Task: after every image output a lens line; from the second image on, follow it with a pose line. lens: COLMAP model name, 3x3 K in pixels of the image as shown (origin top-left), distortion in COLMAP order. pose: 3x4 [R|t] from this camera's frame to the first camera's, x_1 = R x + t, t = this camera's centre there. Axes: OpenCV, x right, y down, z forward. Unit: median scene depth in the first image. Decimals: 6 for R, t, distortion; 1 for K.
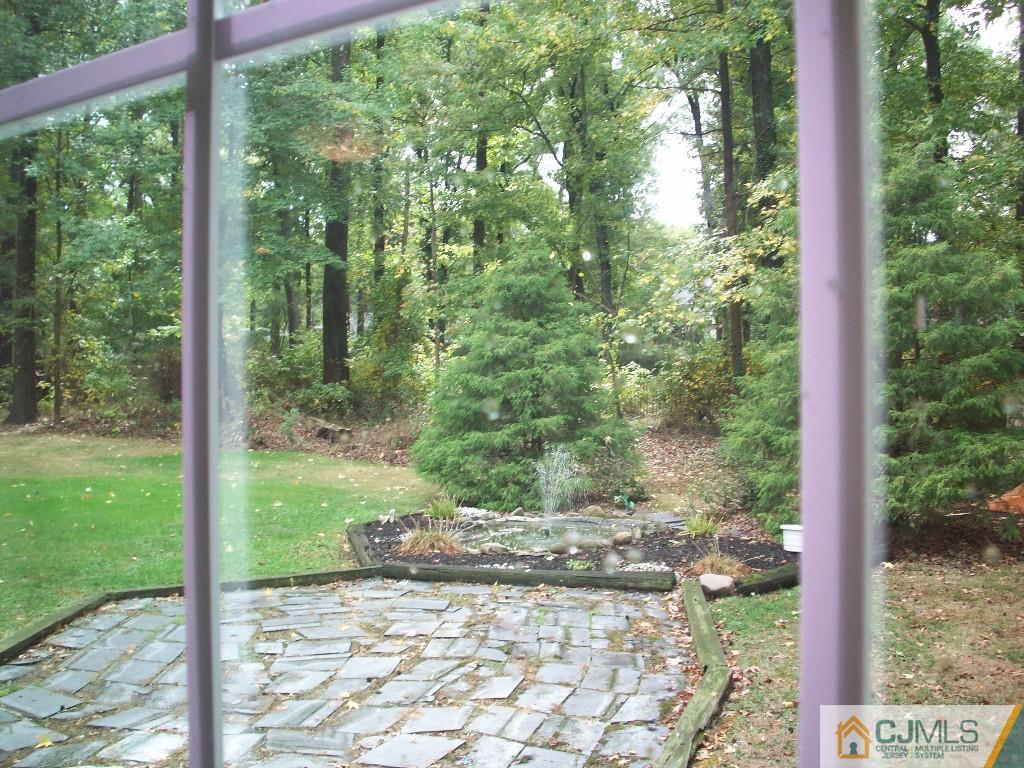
lens RADIAL K [[1170.2, 0, 512.0], [0, 1170.2, 384.0], [0, 0, 1]] dist [-0.145554, 0.043094]
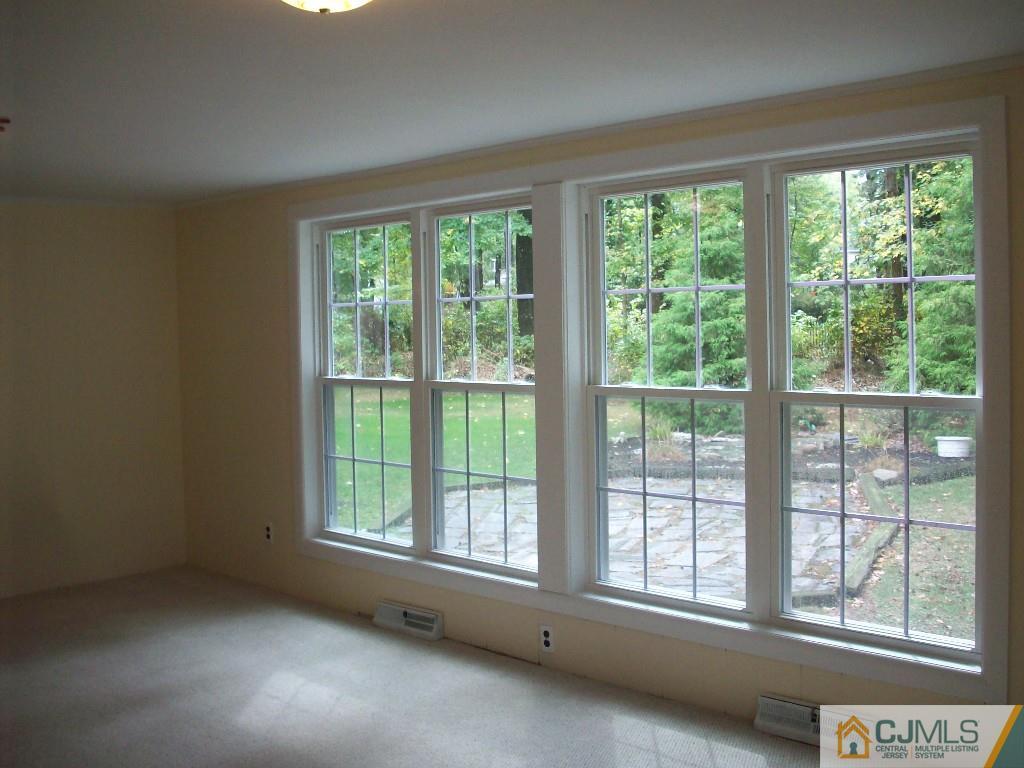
lens RADIAL K [[1097.9, 0, 513.3], [0, 1097.9, 371.8], [0, 0, 1]] dist [-0.149485, 0.002739]
pose [[0.988236, -0.017409, -0.151944, -0.032341], [0.022421, 0.999257, 0.031335, 0.002052], [0.151286, -0.034373, 0.987892, -0.161551]]
